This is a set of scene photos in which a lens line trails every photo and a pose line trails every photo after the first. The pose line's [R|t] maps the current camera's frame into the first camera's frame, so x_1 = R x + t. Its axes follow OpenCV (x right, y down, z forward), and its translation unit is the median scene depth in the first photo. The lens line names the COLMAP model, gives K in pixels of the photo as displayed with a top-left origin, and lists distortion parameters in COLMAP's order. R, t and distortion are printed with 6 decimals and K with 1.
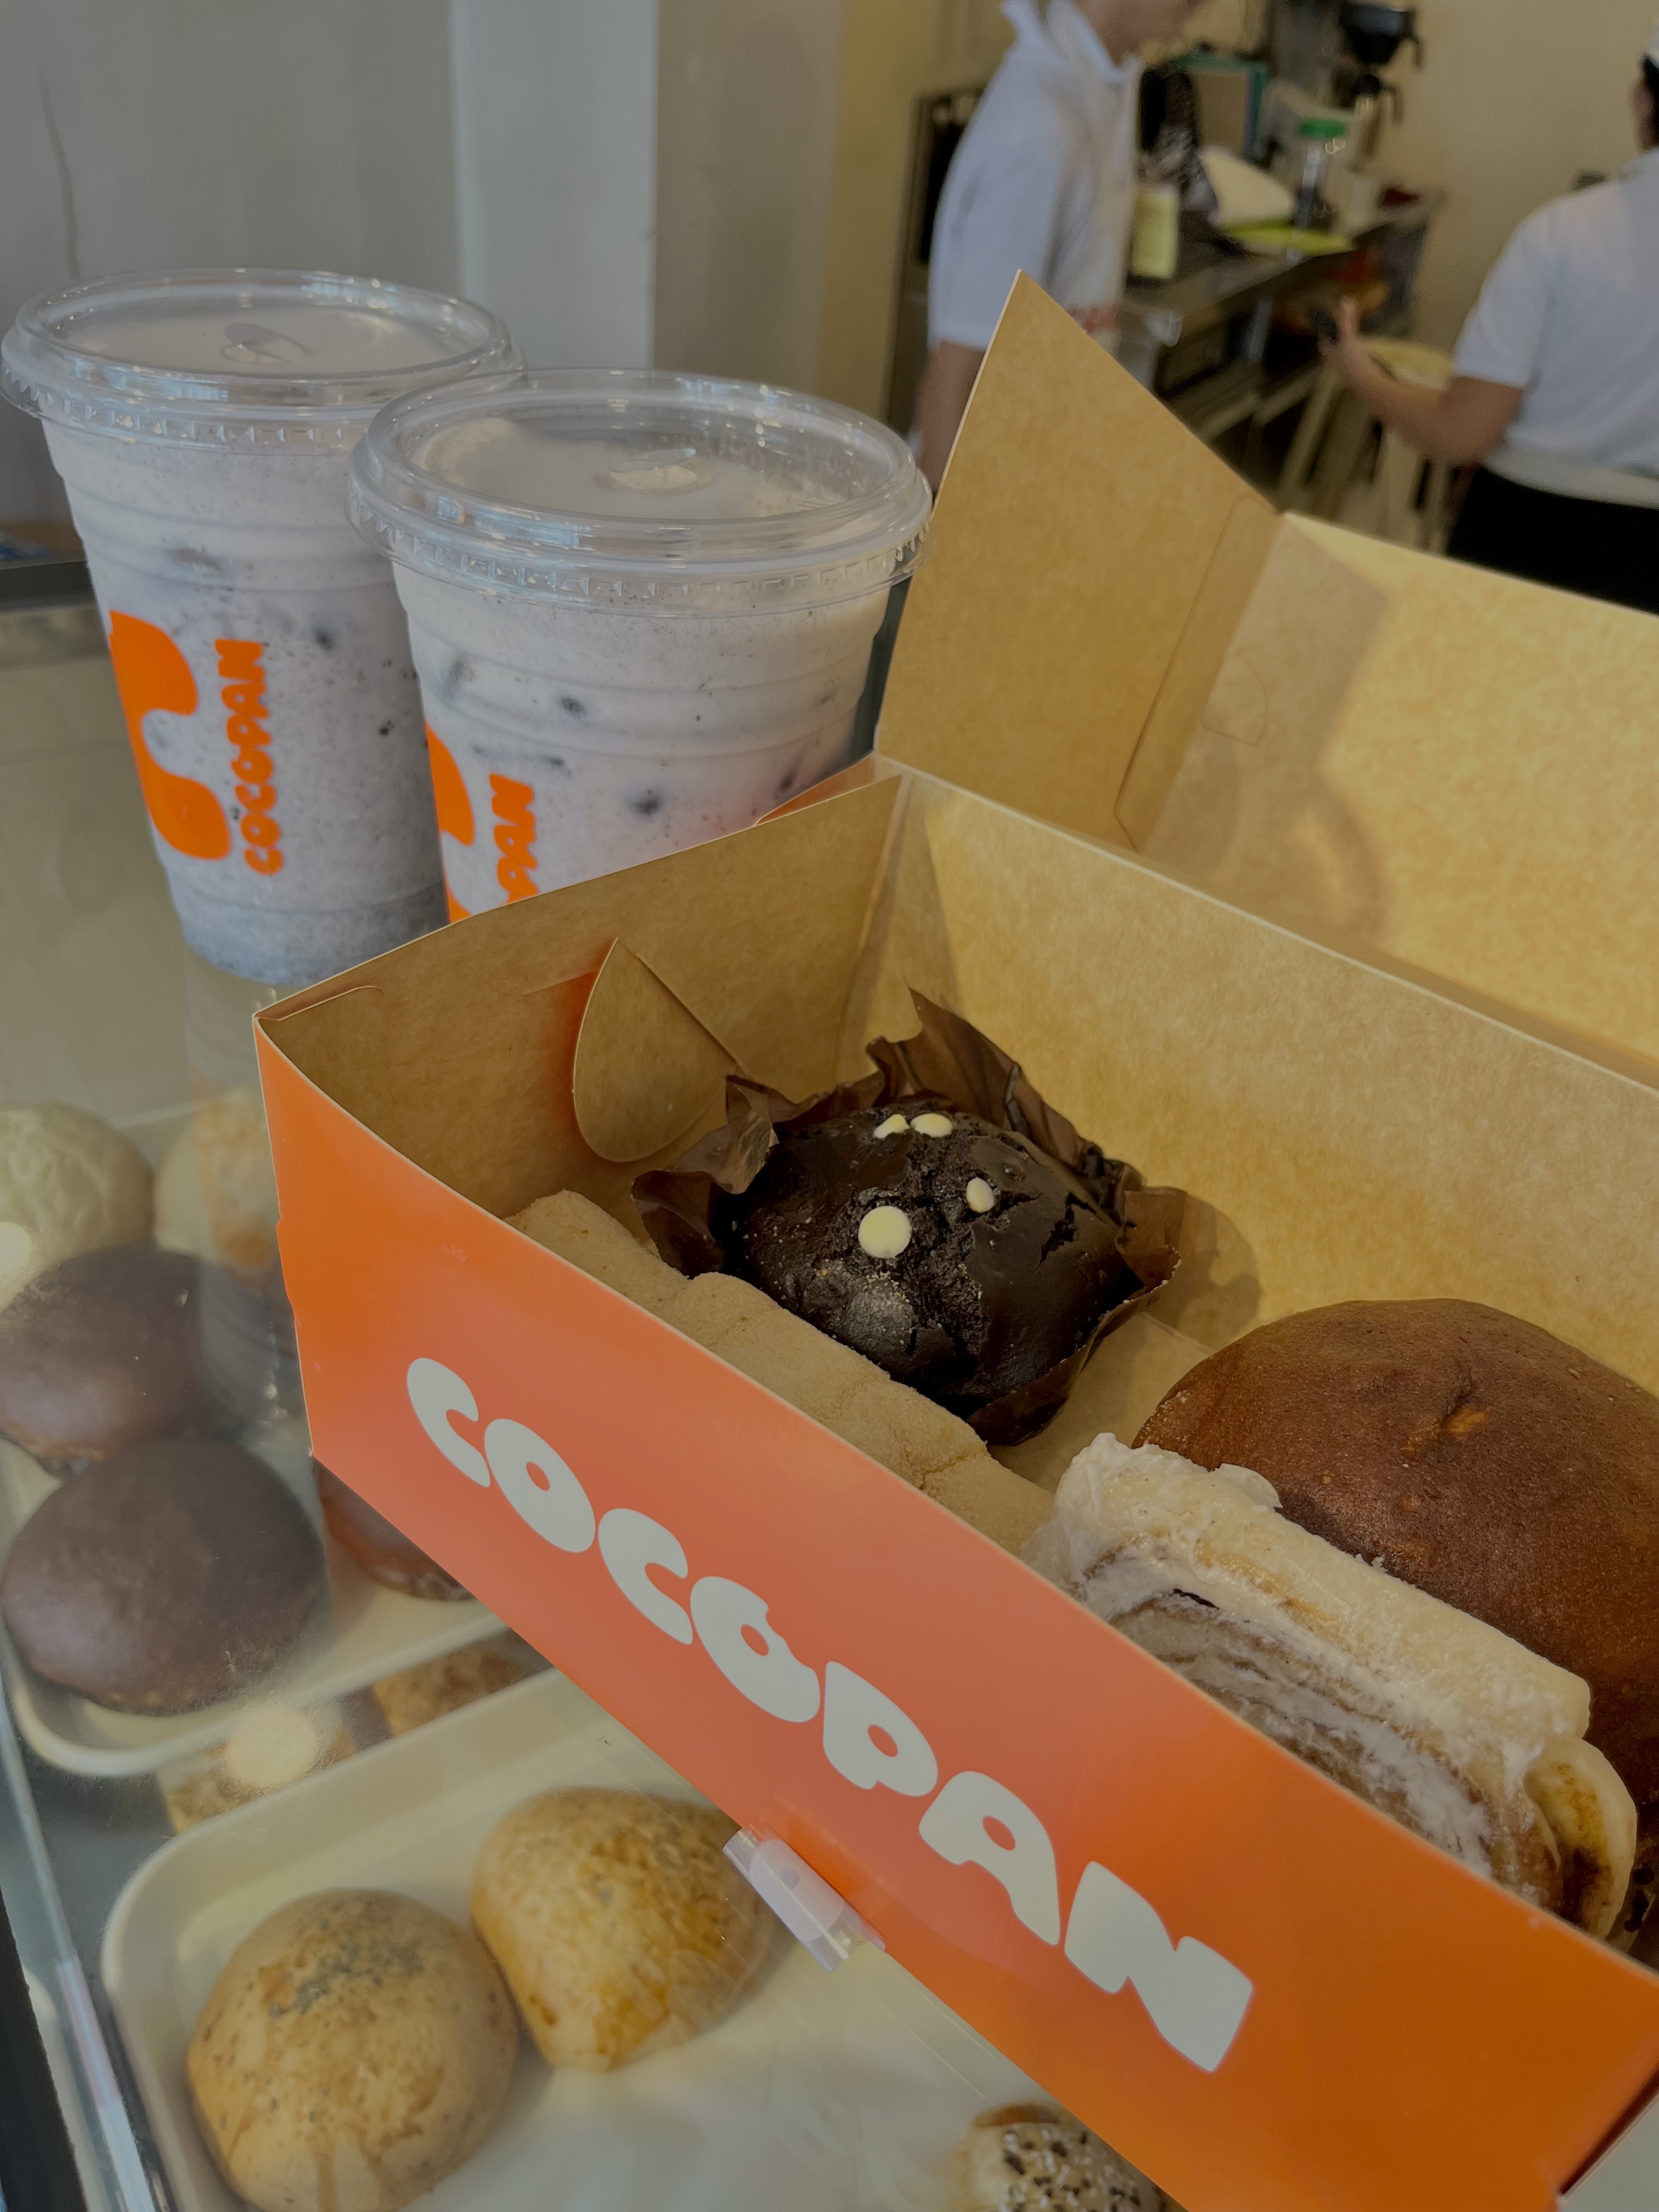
lens RADIAL K [[1737.4, 0, 829.5], [0, 1737.4, 1106.0], [0, 0, 1]] dist [0.028458, -0.134948]
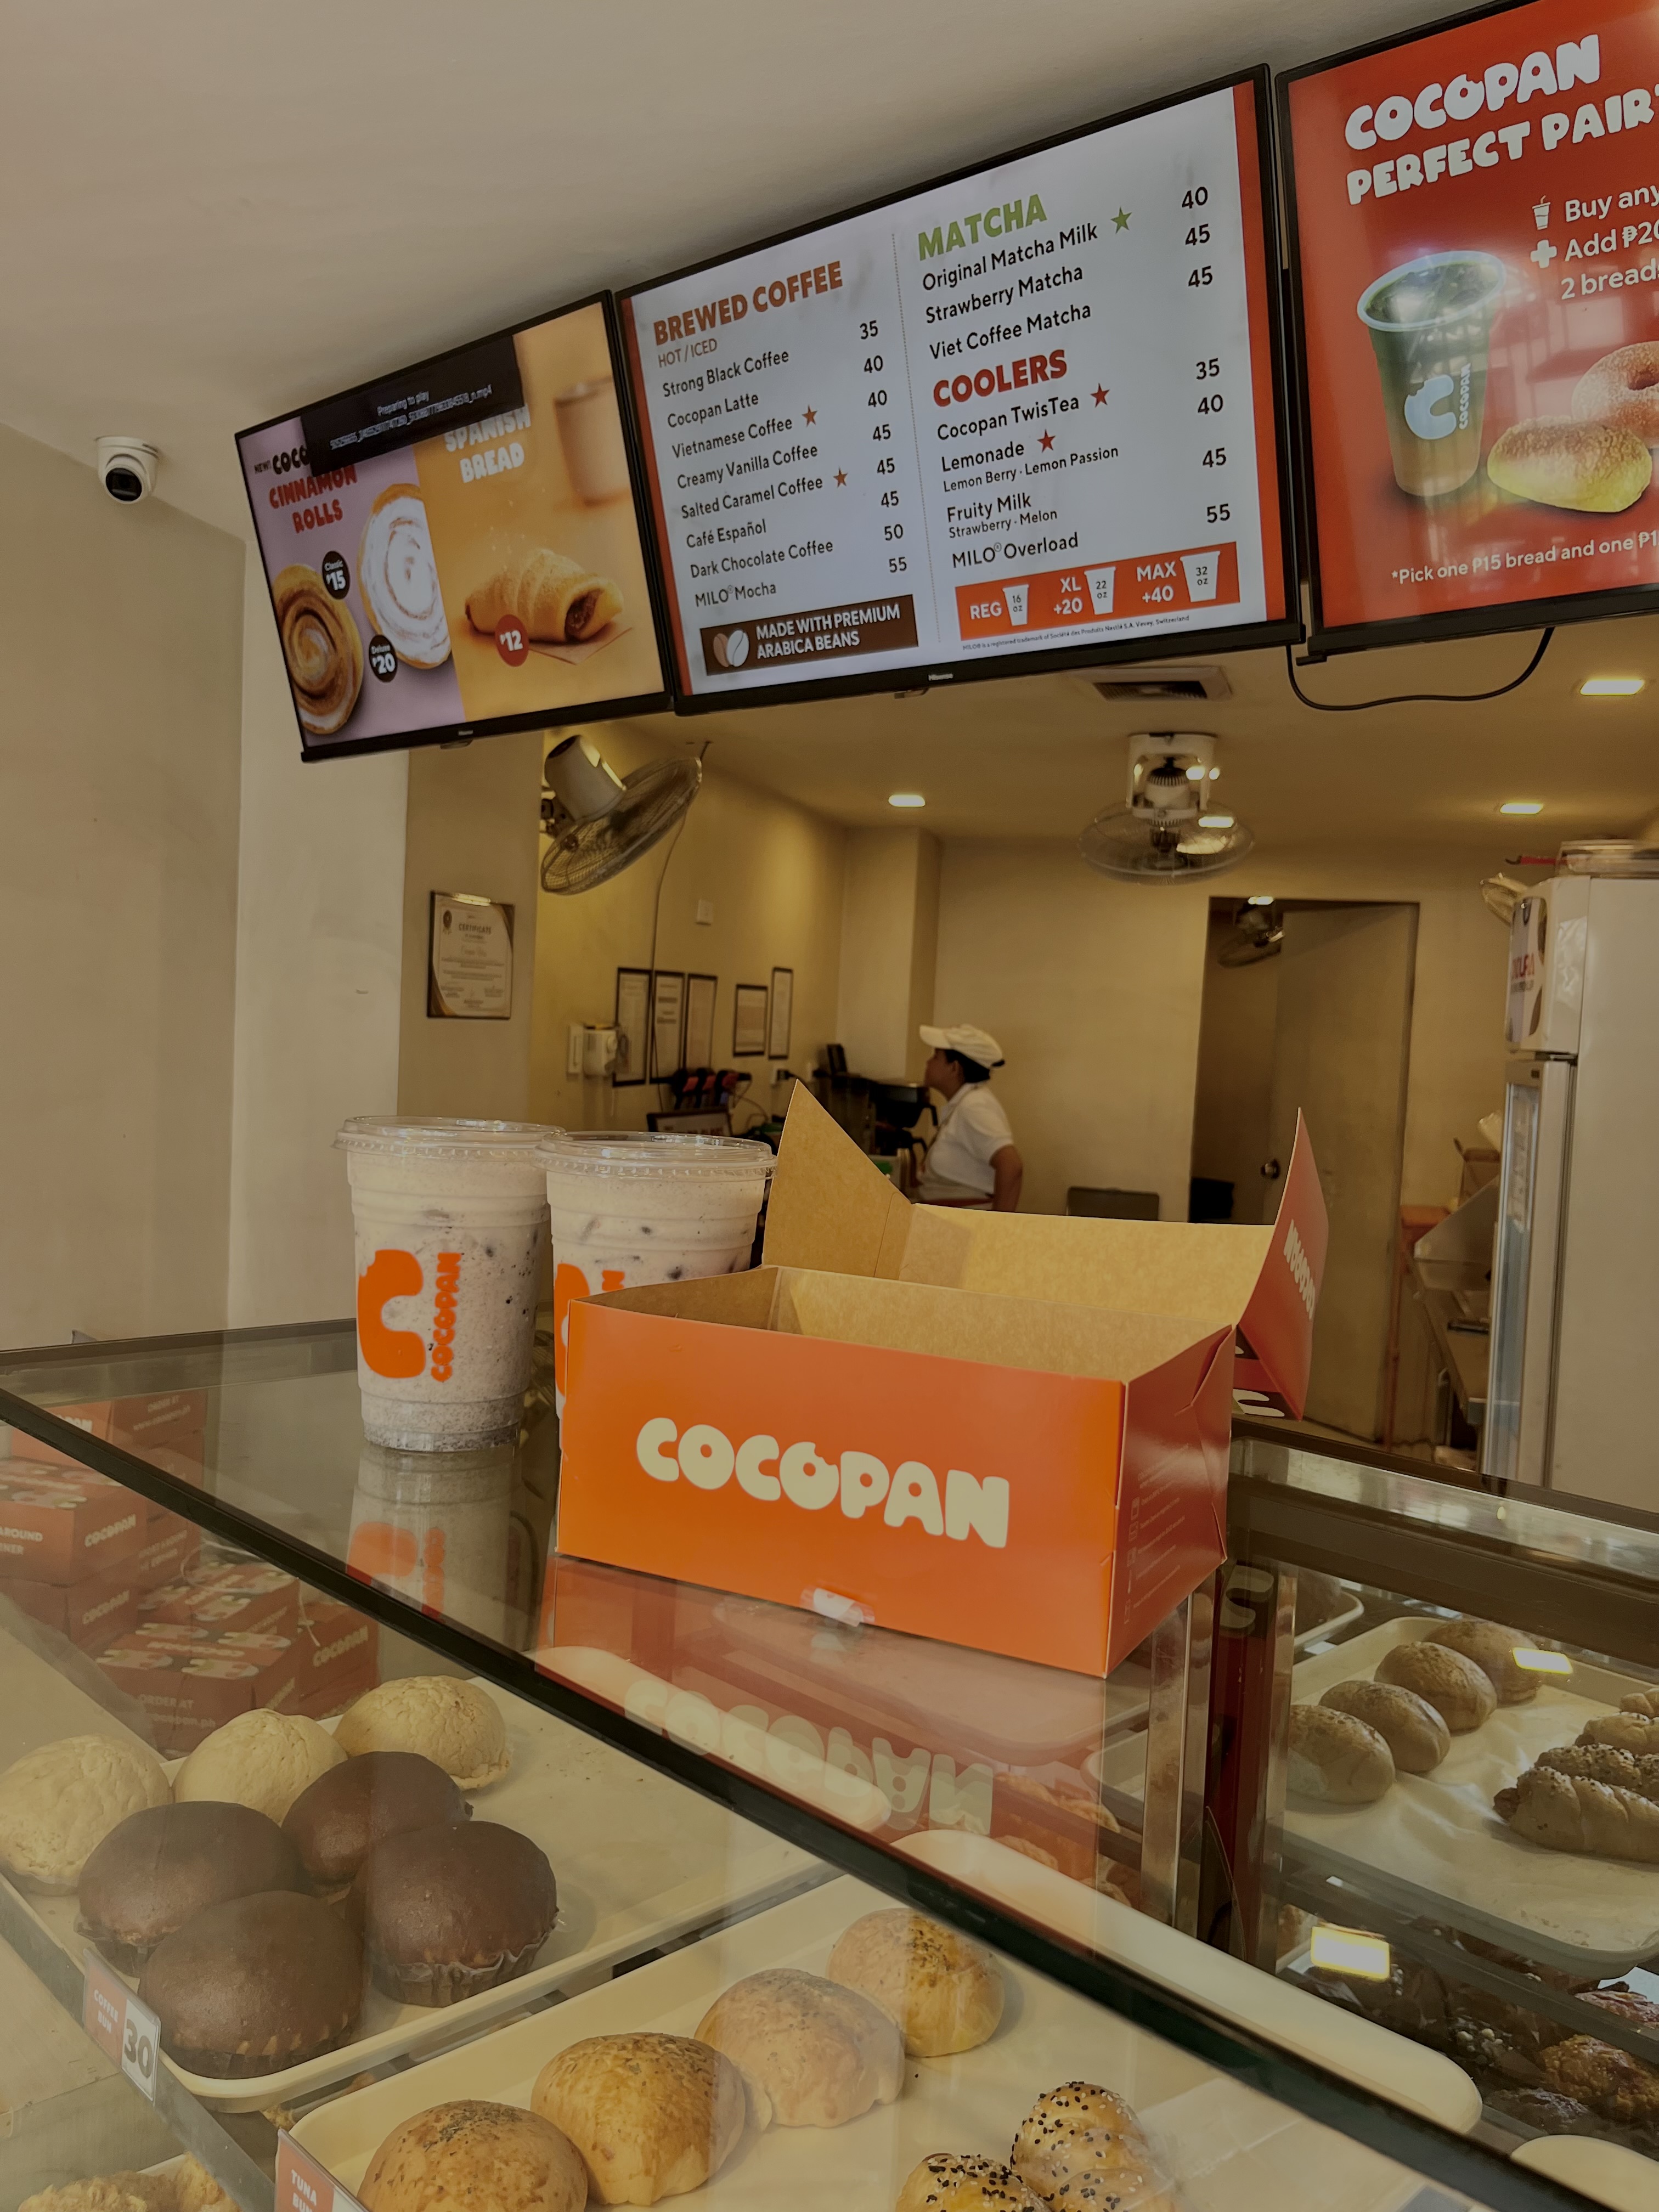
lens RADIAL K [[1691.5, 0, 803.5], [0, 1691.5, 1104.0], [0, 0, 1]] dist [-0.000341, -0.195017]
pose [[0.977343, -0.037281, 0.208352, -0.324725], [0.145071, 0.834773, -0.531138, 0.694008], [-0.154125, 0.549330, 0.821268, -0.802405]]
